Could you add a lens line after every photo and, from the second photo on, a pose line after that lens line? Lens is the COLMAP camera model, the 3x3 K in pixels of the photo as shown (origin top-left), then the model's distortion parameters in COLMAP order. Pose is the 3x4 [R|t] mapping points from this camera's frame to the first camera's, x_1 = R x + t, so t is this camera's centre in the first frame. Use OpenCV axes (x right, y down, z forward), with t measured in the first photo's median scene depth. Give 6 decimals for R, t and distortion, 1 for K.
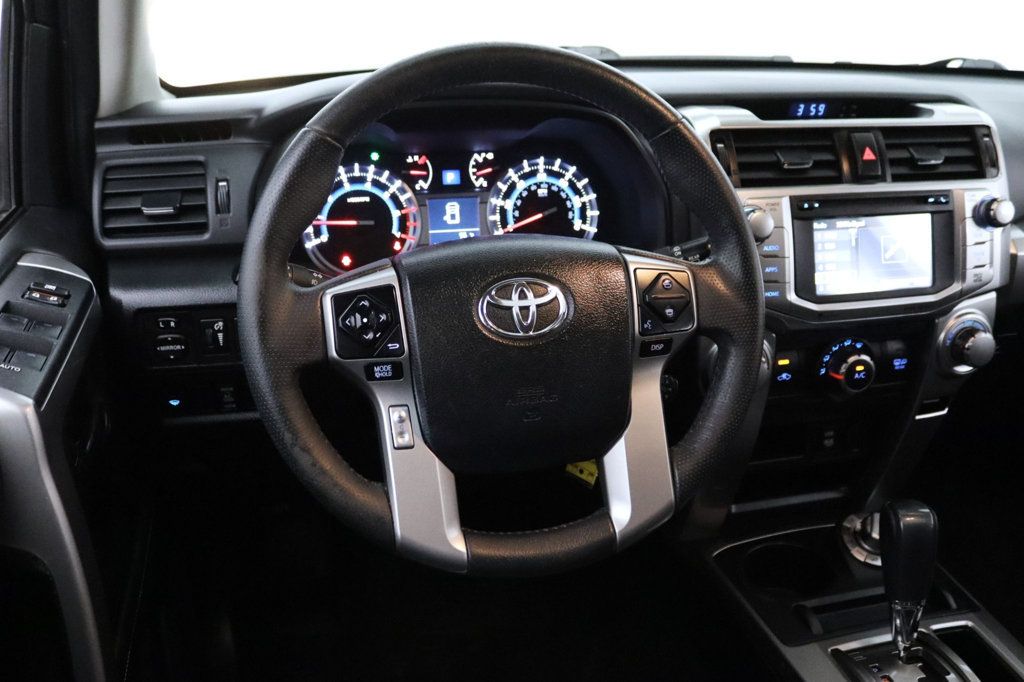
lens RADIAL K [[889.9, 0, 512.0], [0, 889.9, 341.0], [0, 0, 1]] dist [-0.176713, 0.148001]
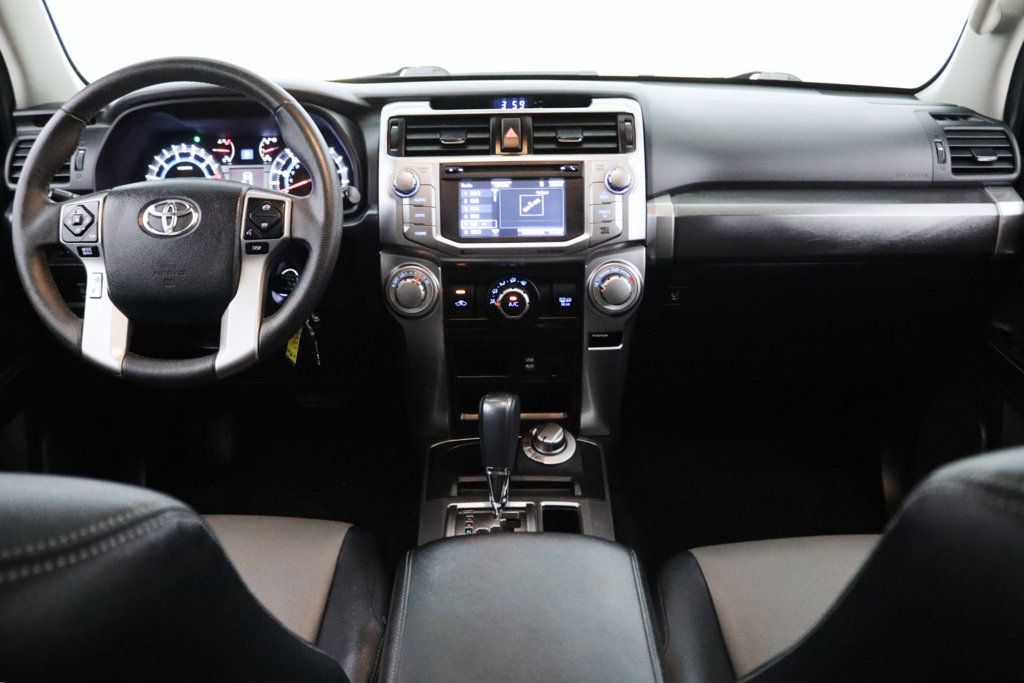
lens RADIAL K [[843.8, 0, 512.0], [0, 843.8, 341.5], [0, 0, 1]] dist [-0.166394, 0.131046]
pose [[0.975289, 0.063494, -0.211613, 0.671491], [-0.070976, 0.997086, -0.027945, 0.131031], [0.209222, 0.042274, 0.976954, -0.227004]]
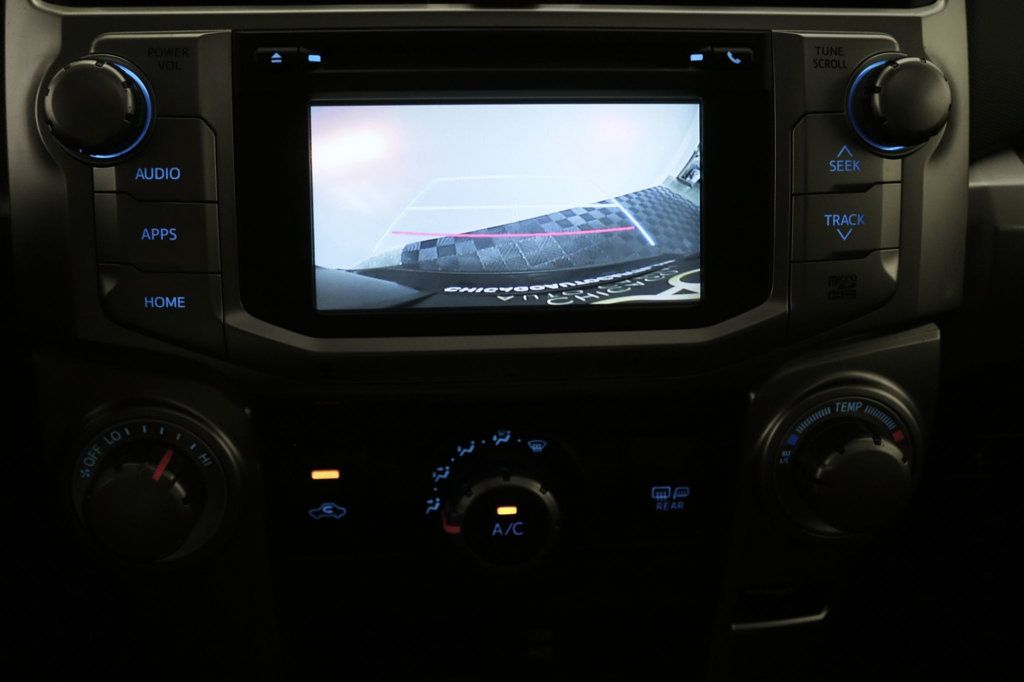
lens RADIAL K [[1070.6, 0, 512.0], [0, 1070.6, 341.0], [0, 0, 1]] dist [-0.085102, 0.043356]
pose [[0.989944, 0.064532, -0.125885, 0.458236], [-0.063103, 0.997890, 0.015310, -0.049547], [0.126607, -0.007212, 0.991927, 0.542541]]
